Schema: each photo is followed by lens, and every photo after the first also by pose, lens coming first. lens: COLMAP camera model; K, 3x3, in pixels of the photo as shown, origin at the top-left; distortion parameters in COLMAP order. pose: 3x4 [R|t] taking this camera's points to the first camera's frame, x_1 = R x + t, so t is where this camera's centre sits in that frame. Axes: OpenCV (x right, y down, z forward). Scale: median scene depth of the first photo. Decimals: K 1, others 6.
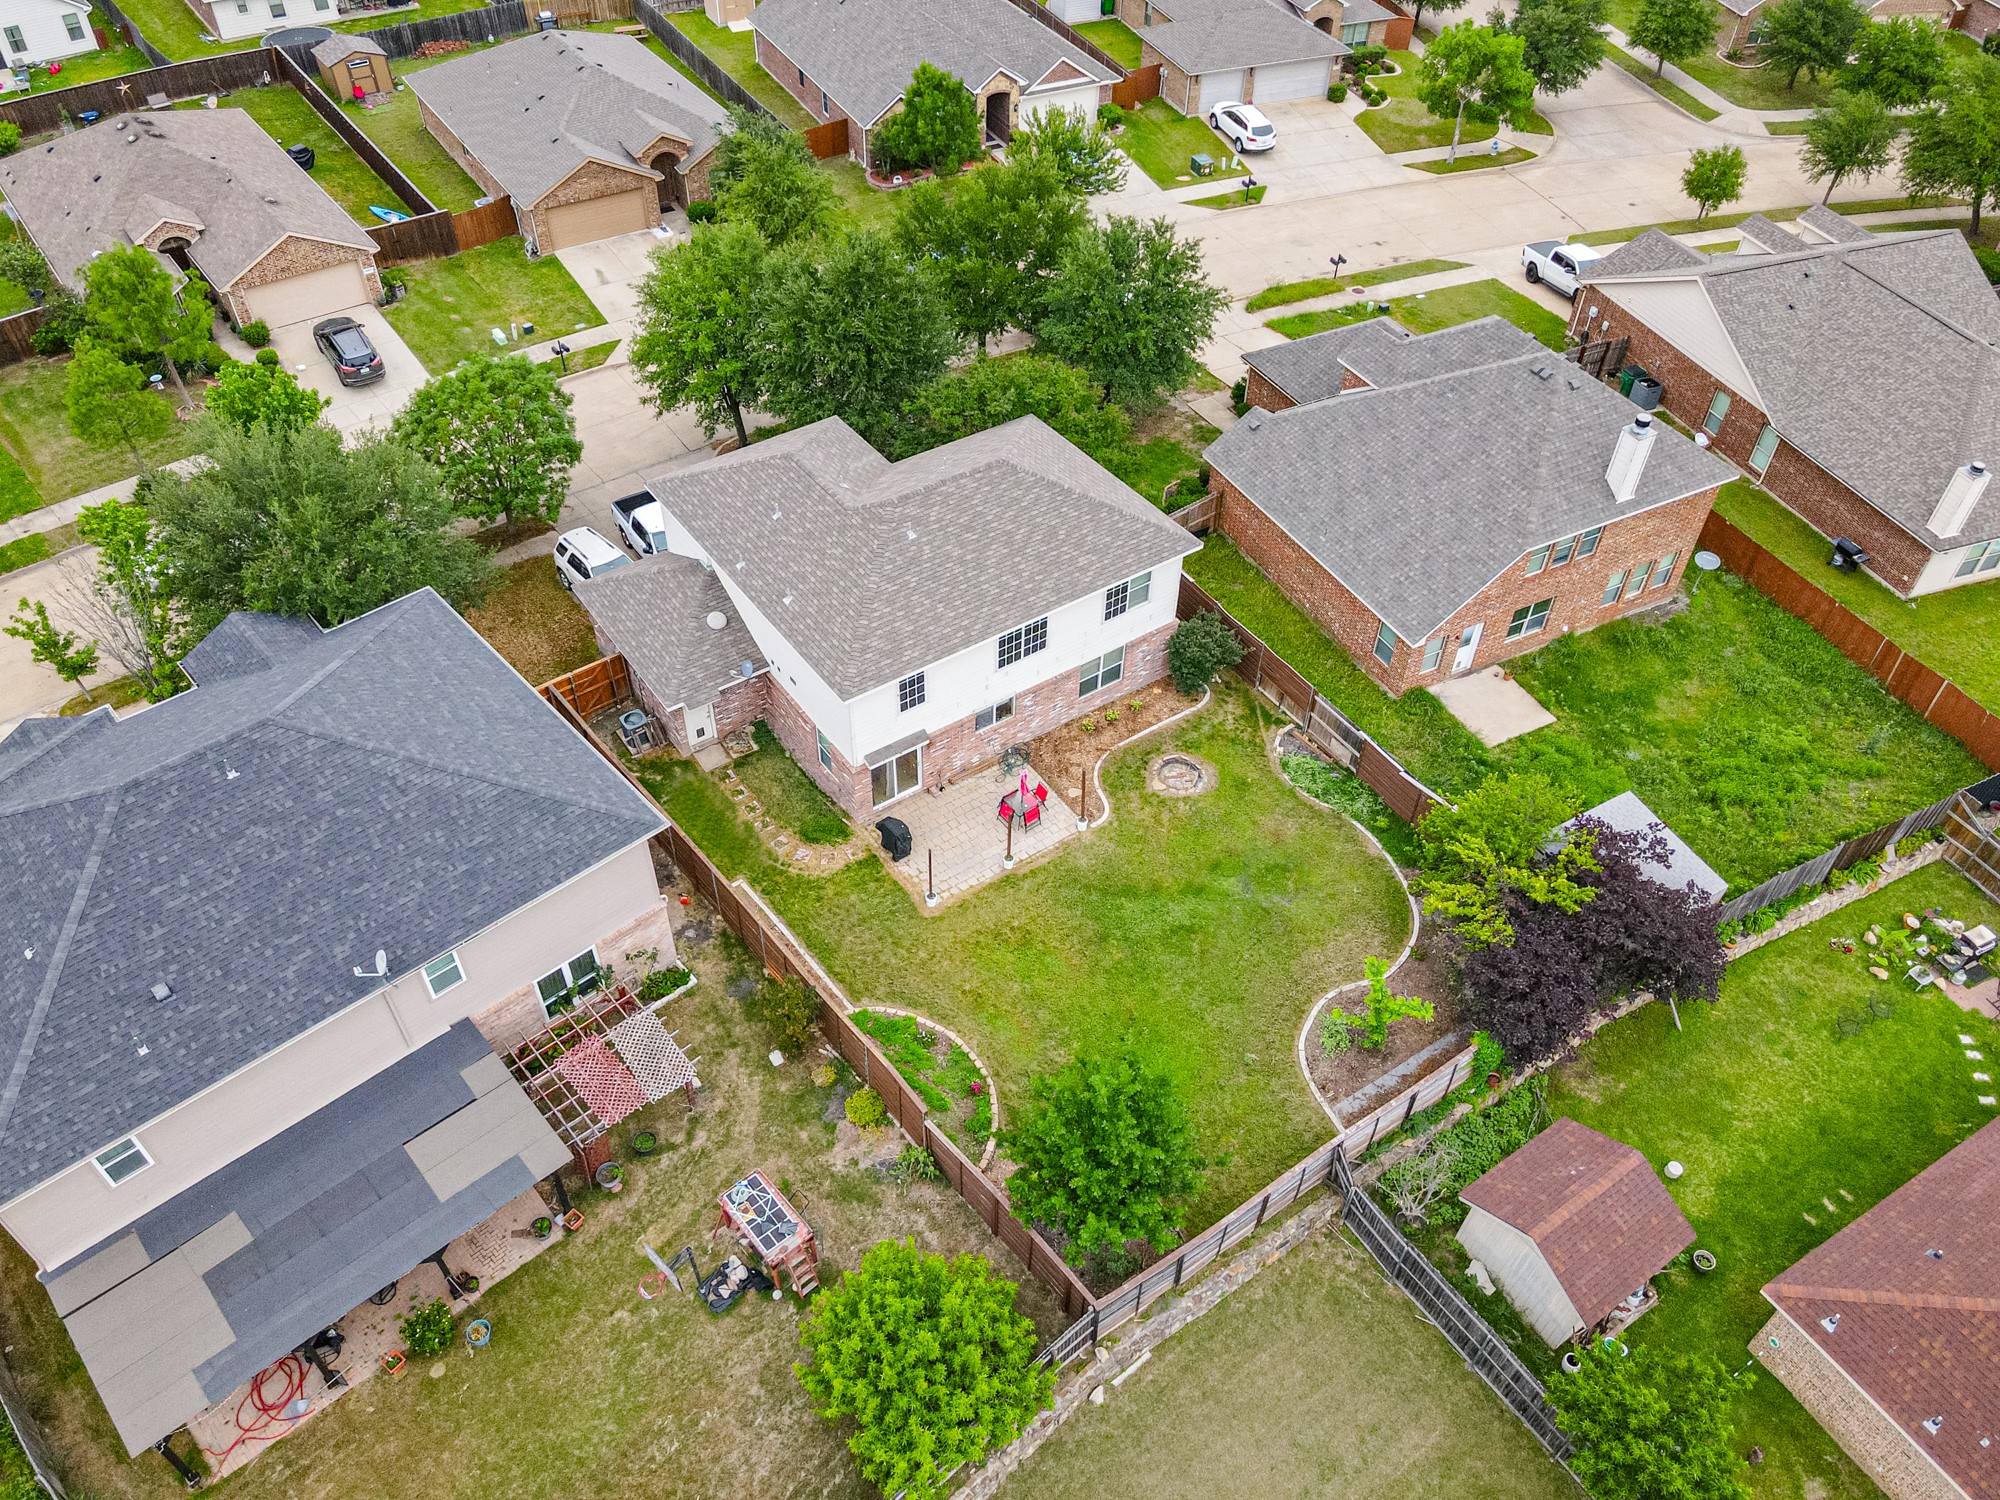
lens RADIAL K [[1516.7, 0, 1000.0], [0, 1516.7, 750.0], [0, 0, 1]] dist [0.006278, 0.003830]
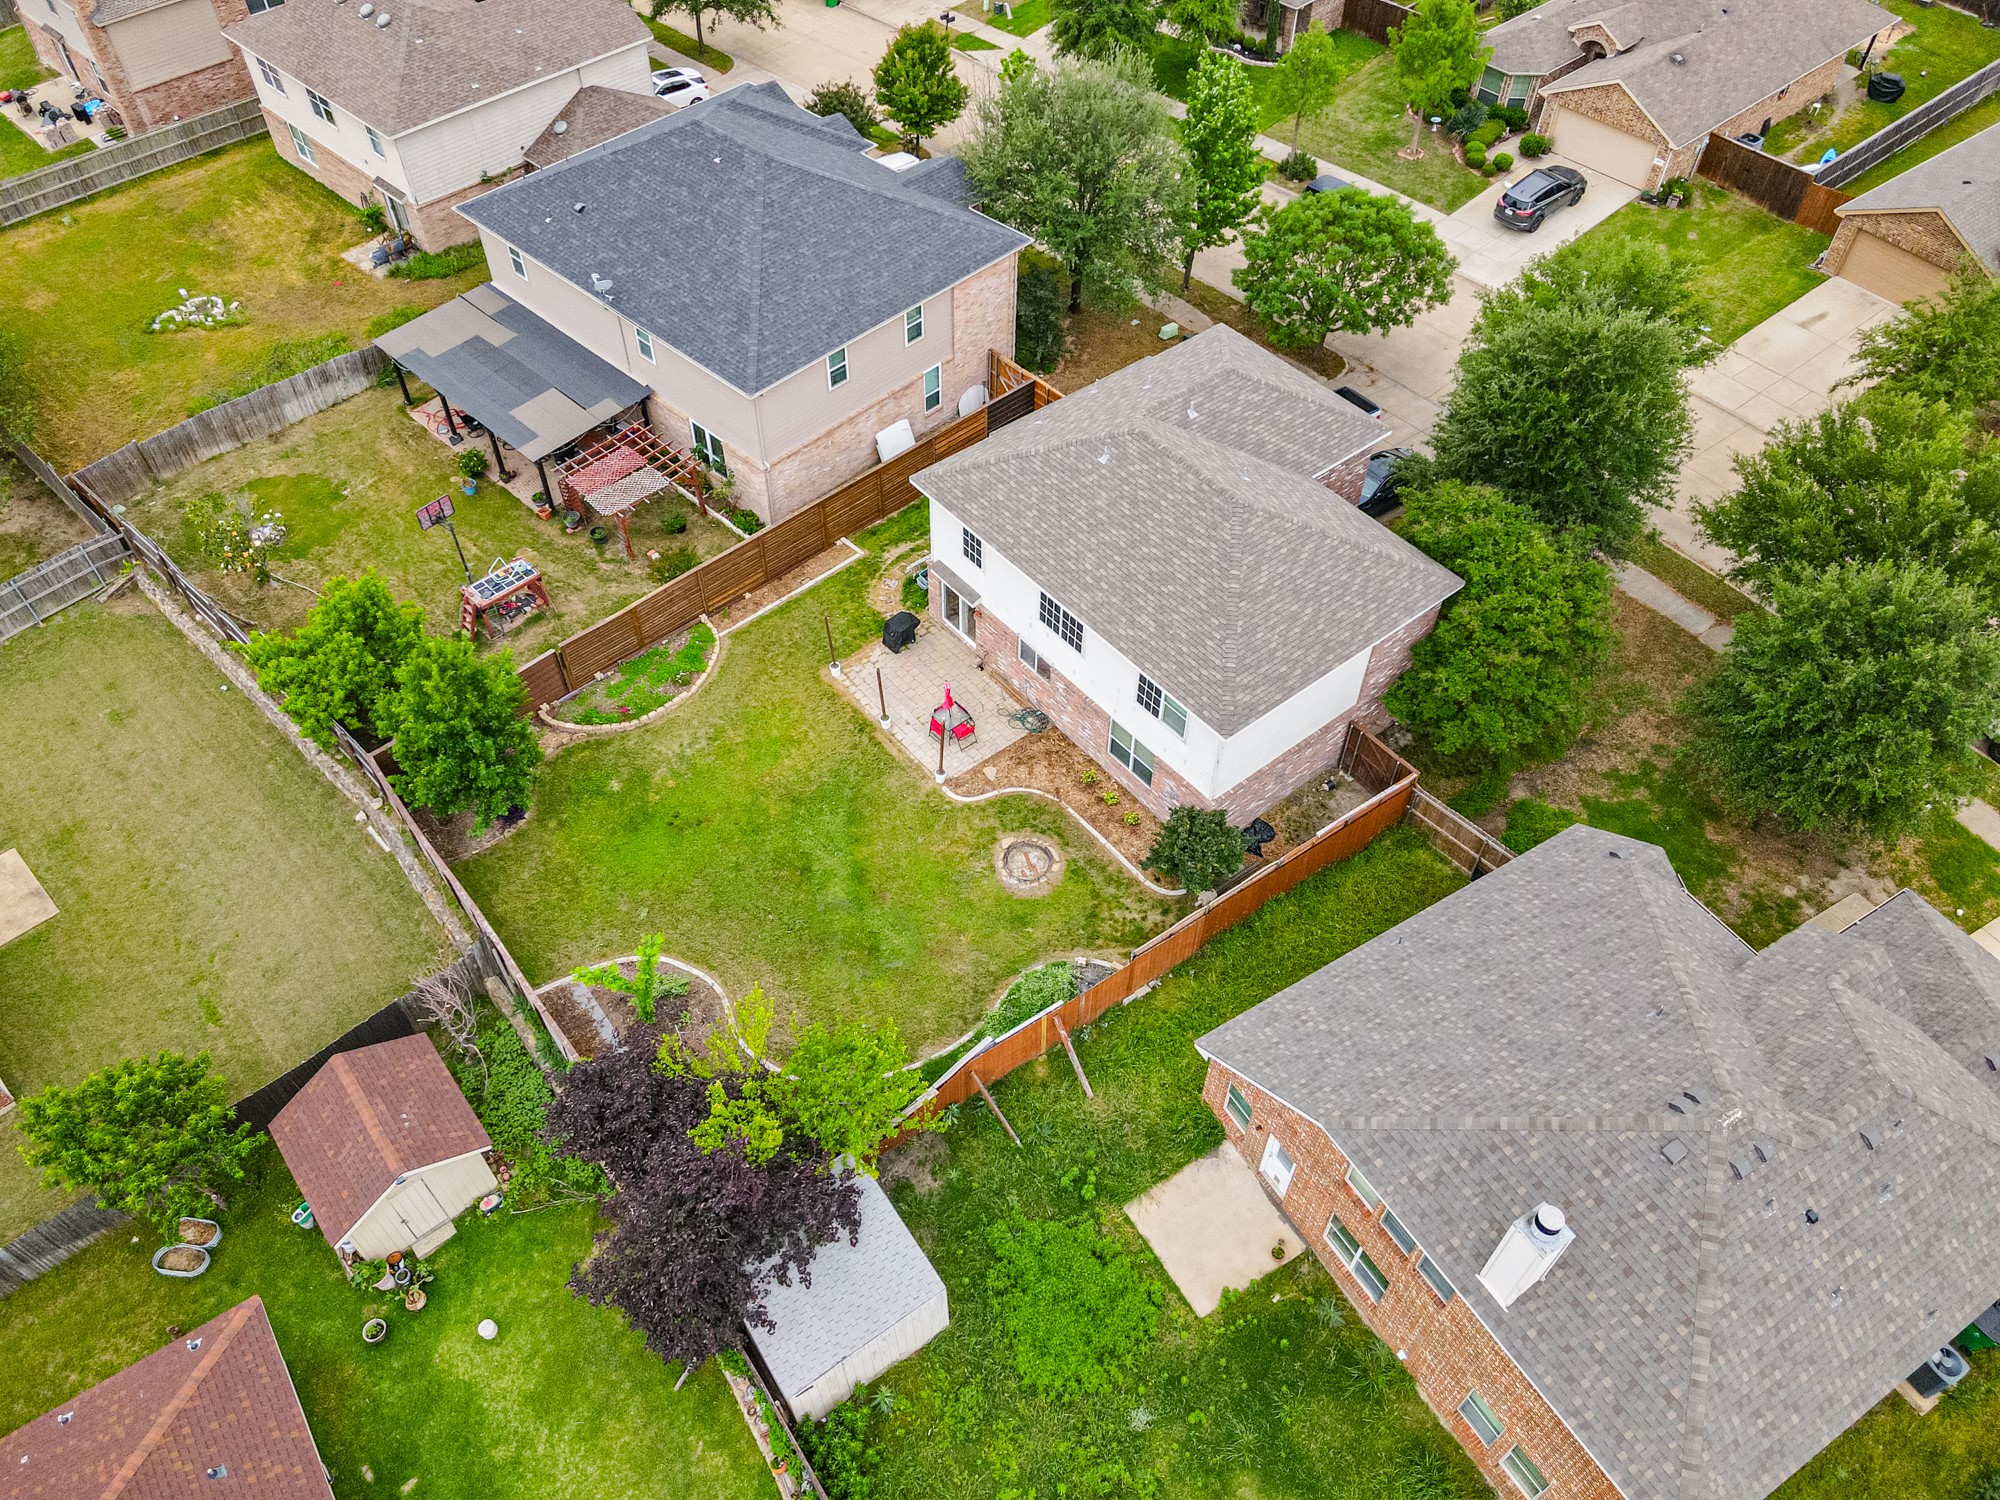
lens RADIAL K [[1461.7, 0, 955.4], [0, 1461.7, 749.5], [0, 0, 1]] dist [0.003039, 0.005333]
pose [[0.056707, 0.747046, -0.662349, 0.717606], [-0.690923, 0.508259, 0.514099, -0.483418], [0.720701, 0.428479, 0.544973, 0.549111]]
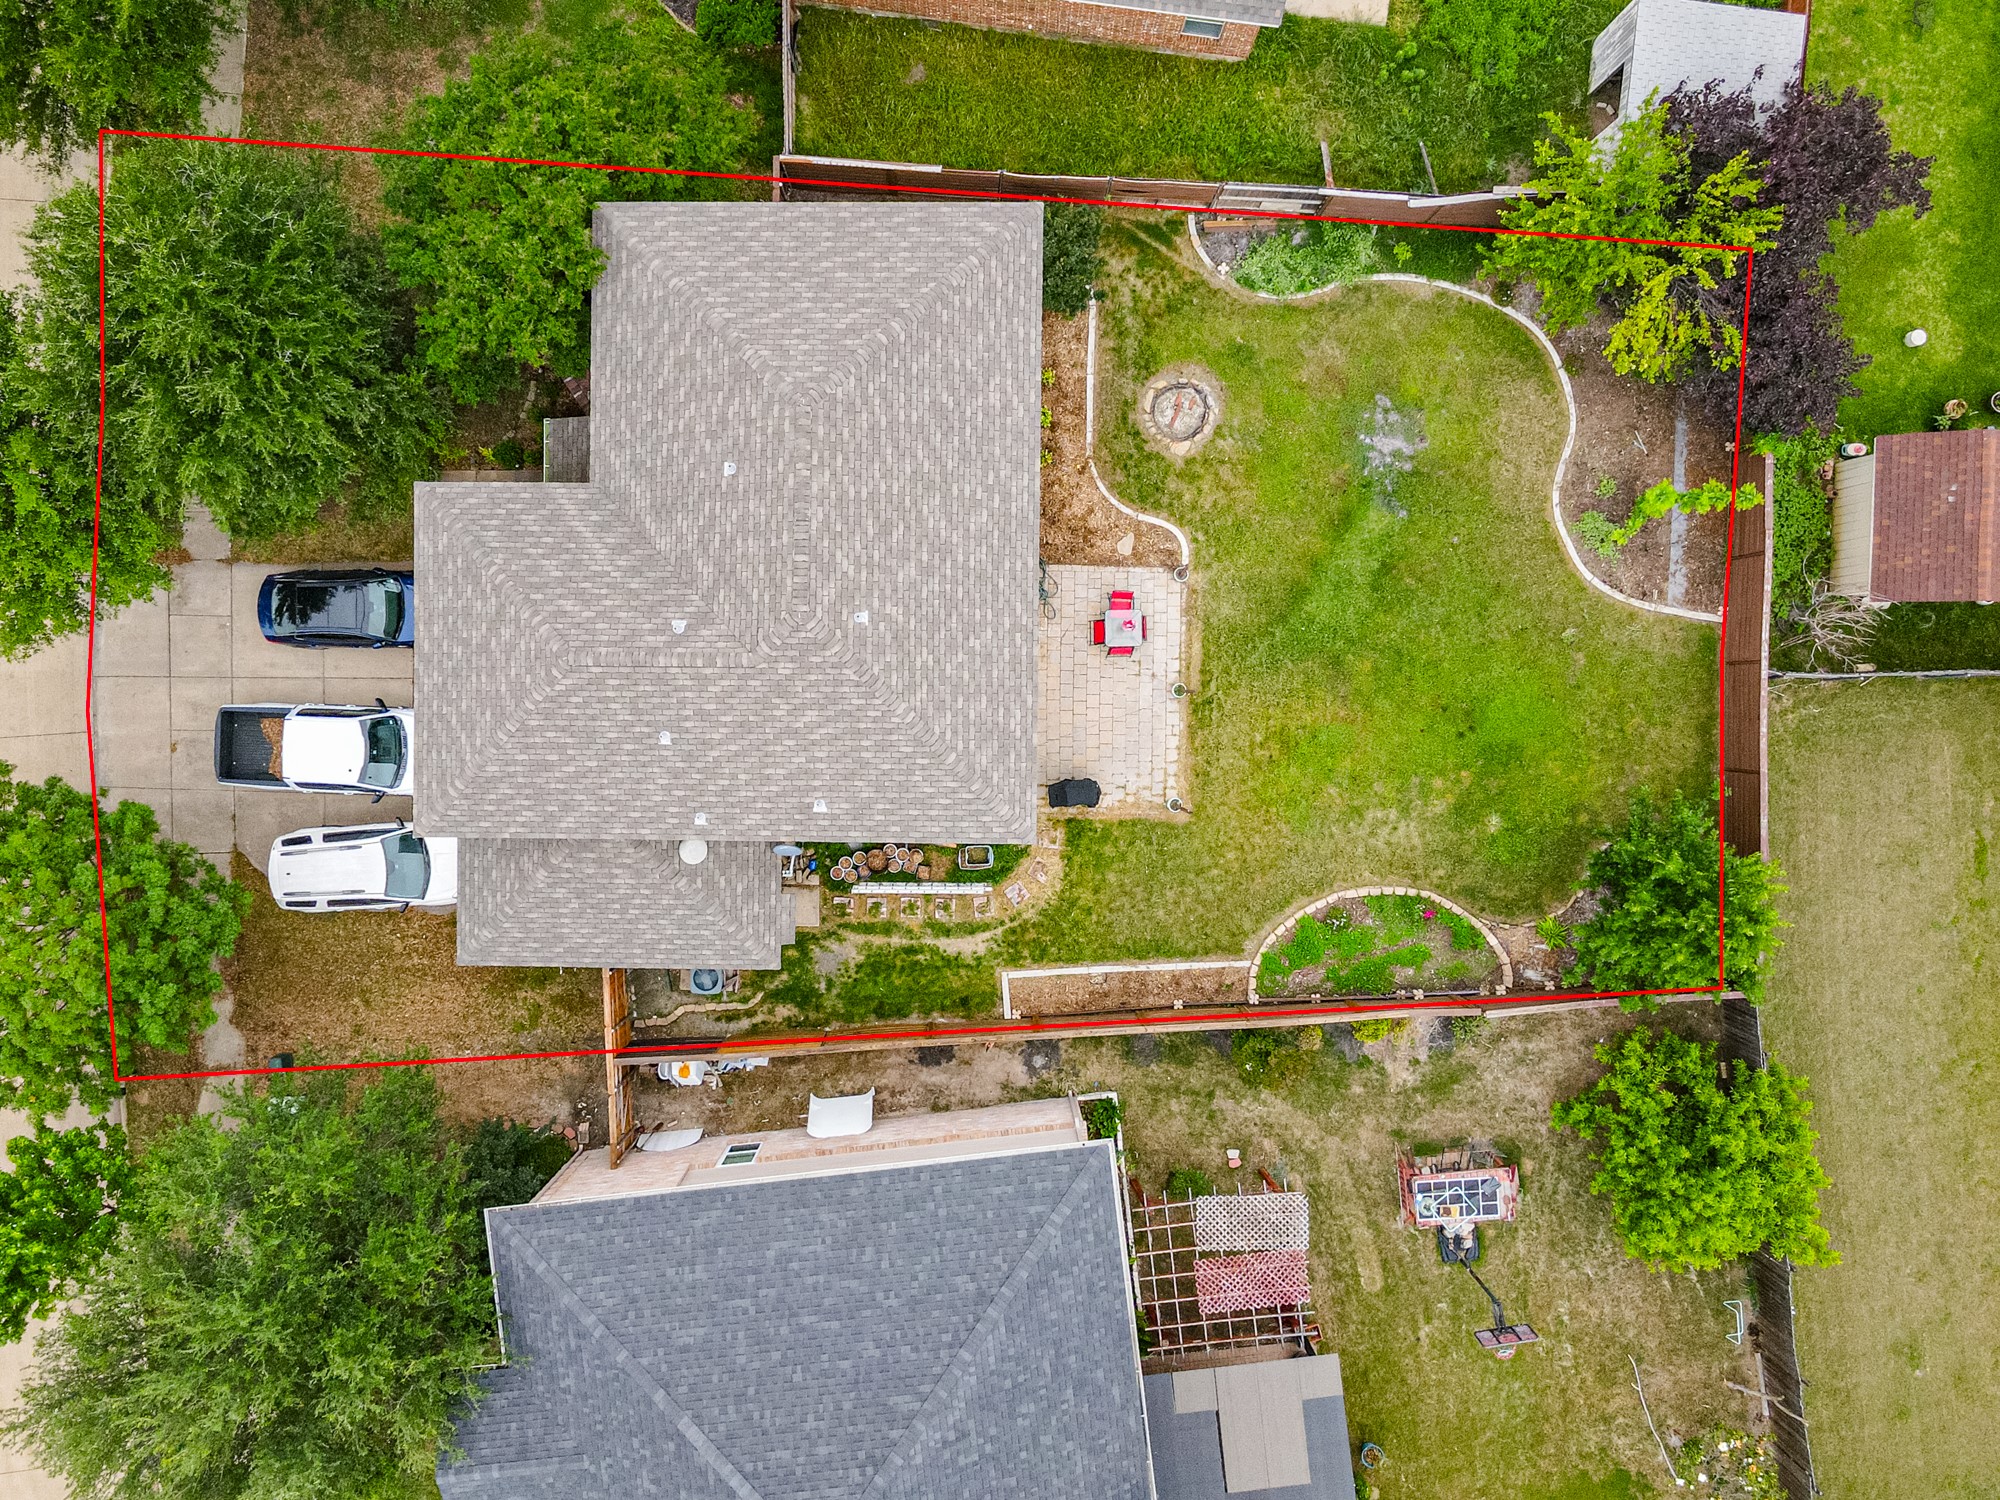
lens RADIAL K [[1634.6, 0, 941.7], [0, 1634.6, 744.2], [0, 0, 1]] dist [0.000291, -0.001155]
pose [[0.579088, -0.814255, -0.040577, -0.058280], [0.589743, 0.384013, 0.710449, -0.643942], [-0.562904, -0.435342, 0.702578, 0.488565]]
